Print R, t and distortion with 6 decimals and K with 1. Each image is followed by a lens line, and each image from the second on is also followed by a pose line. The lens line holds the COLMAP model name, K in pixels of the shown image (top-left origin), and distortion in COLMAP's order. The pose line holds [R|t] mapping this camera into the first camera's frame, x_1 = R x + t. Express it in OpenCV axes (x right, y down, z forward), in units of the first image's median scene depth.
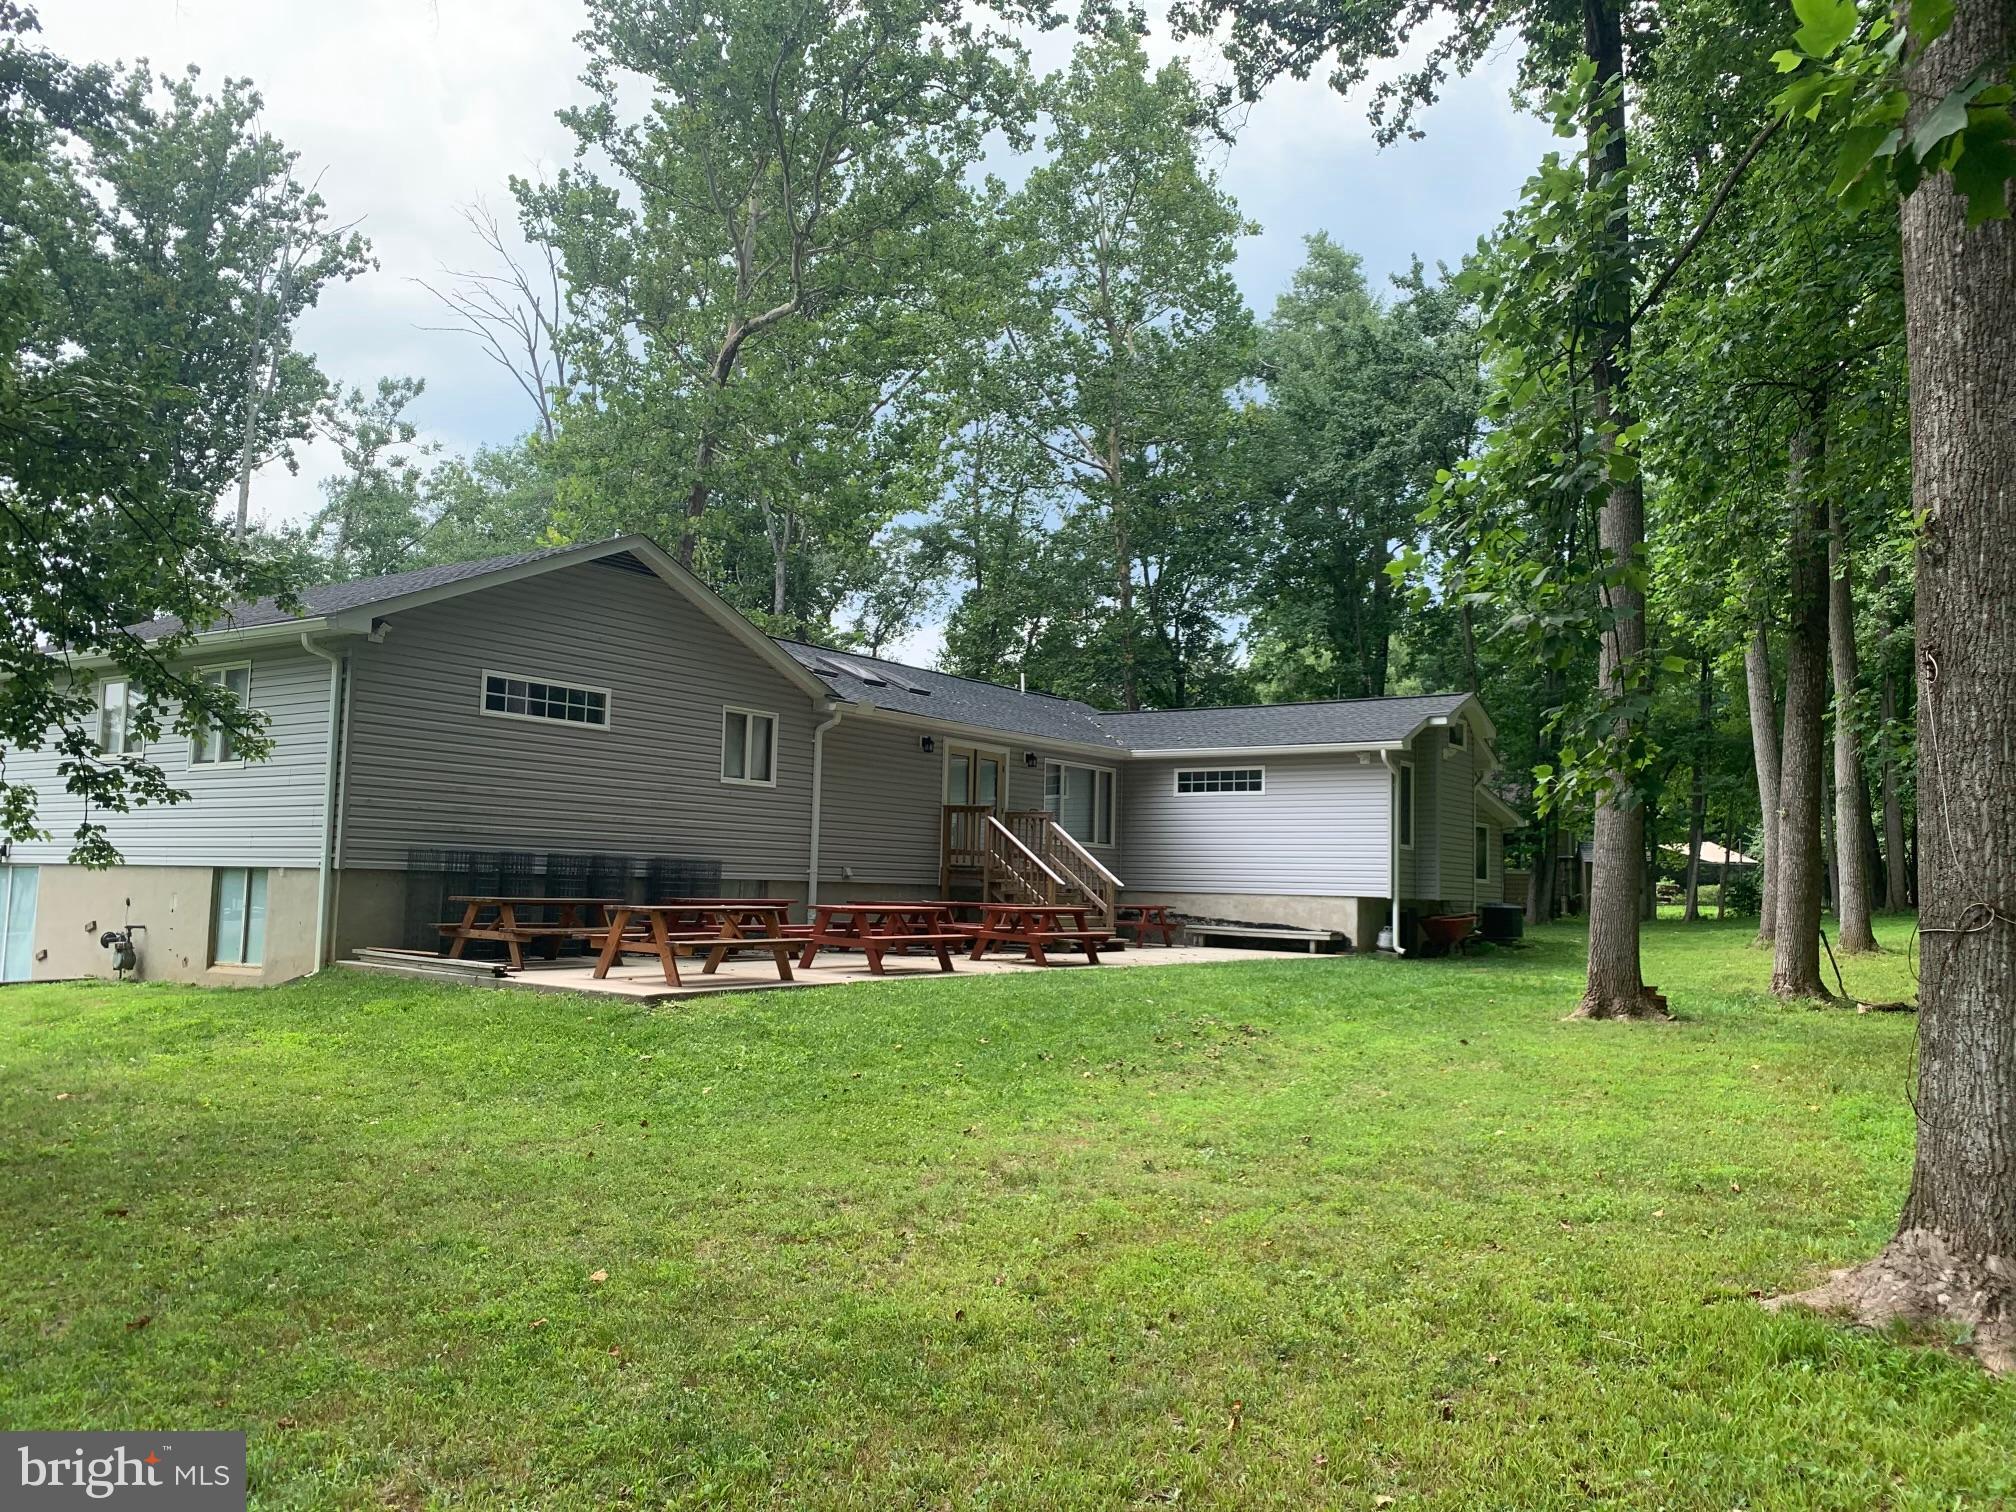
lens RADIAL K [[1526.8, 0, 1008.0], [0, 1526.8, 756.0], [0, 0, 1]] dist [0.043549, -0.008493]
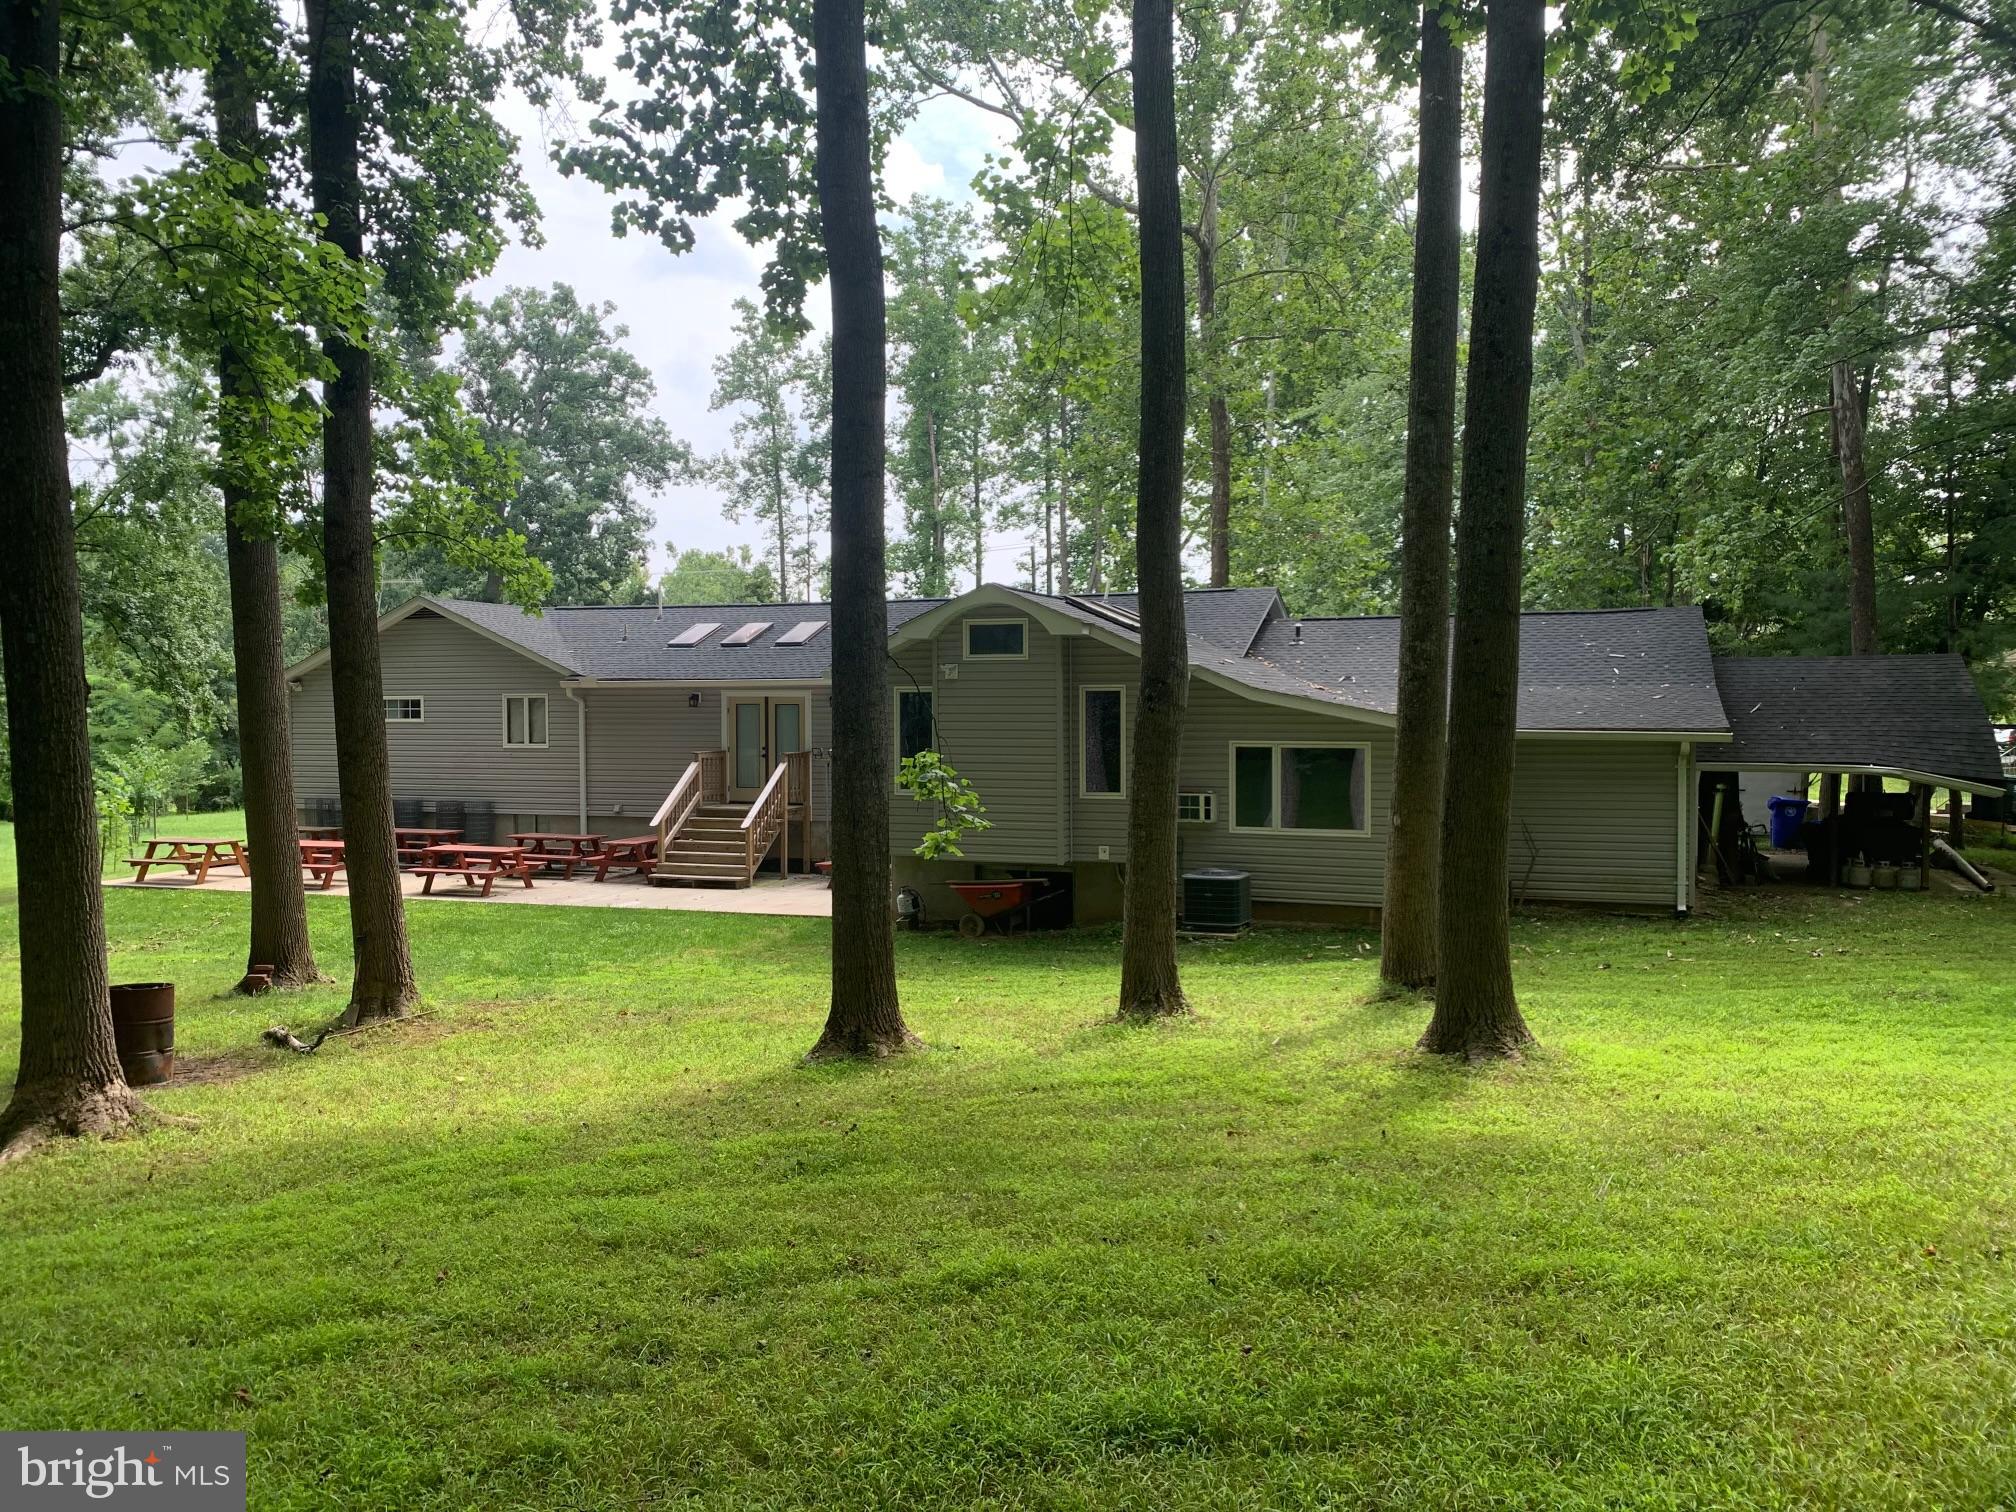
lens RADIAL K [[1485.6, 0, 1008.0], [0, 1485.6, 756.0], [0, 0, 1]] dist [-0.102699, -0.003286]
pose [[0.276345, -0.015024, -0.960941, 0.985031], [0.084349, 0.996398, 0.008679, 0.040928], [0.957350, -0.083453, 0.276617, 0.833044]]
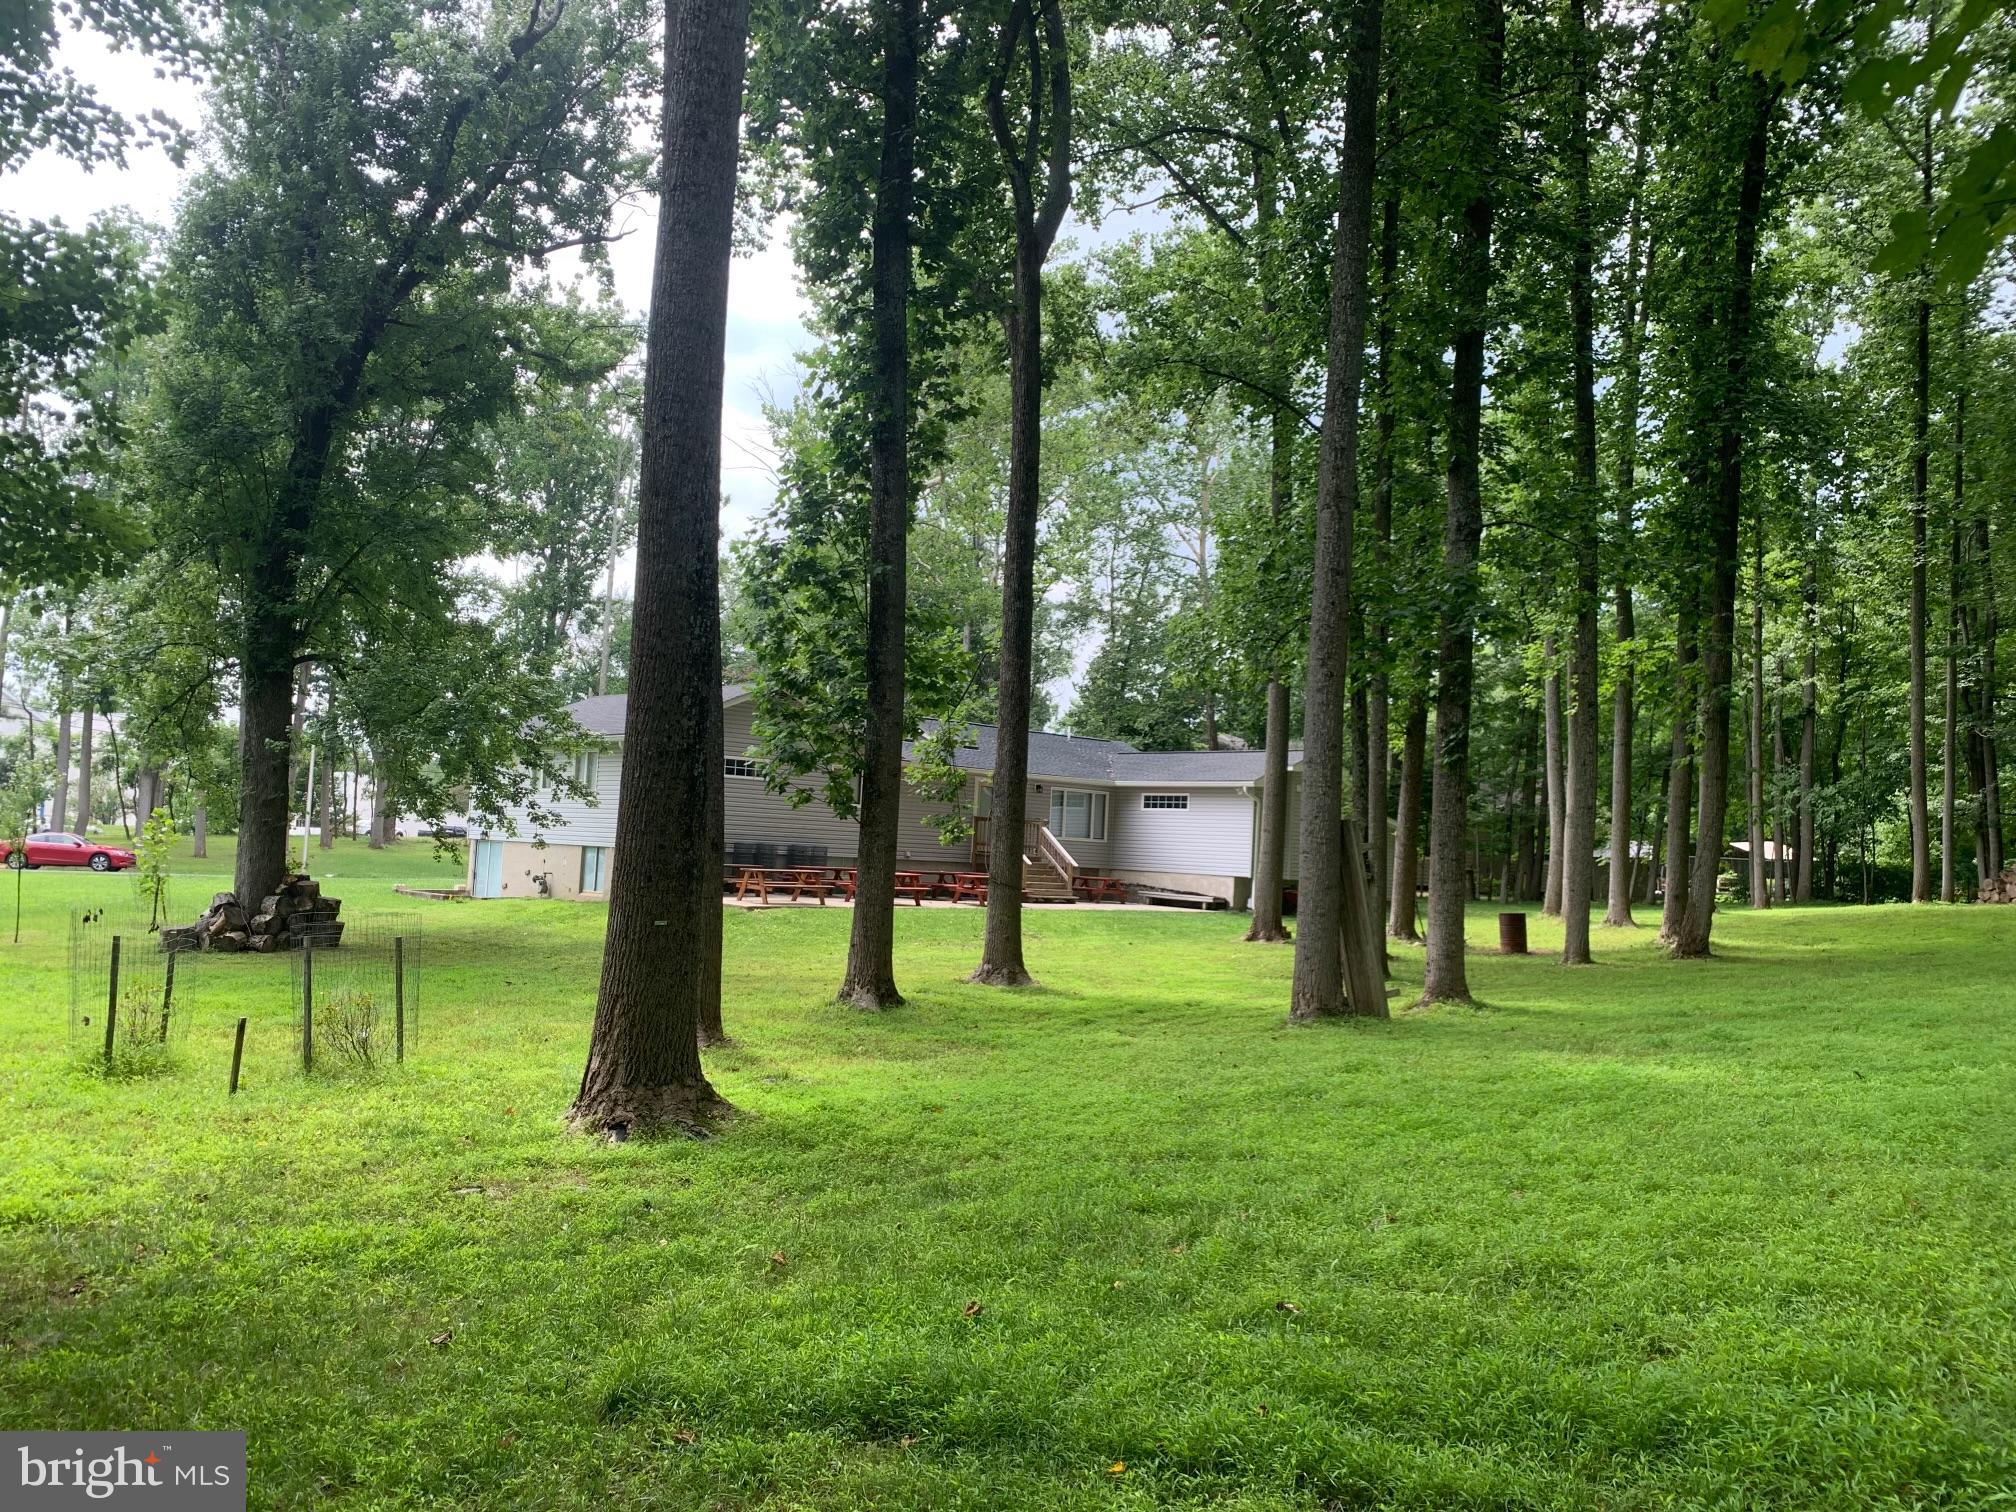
lens RADIAL K [[1509.1, 0, 1008.0], [0, 1509.1, 756.0], [0, 0, 1]] dist [0.125557, -0.002122]
pose [[0.977291, 0.010587, -0.211636, 0.328522], [-0.007320, 0.999842, 0.016212, -0.058791], [0.211774, -0.014295, 0.977214, -0.606390]]
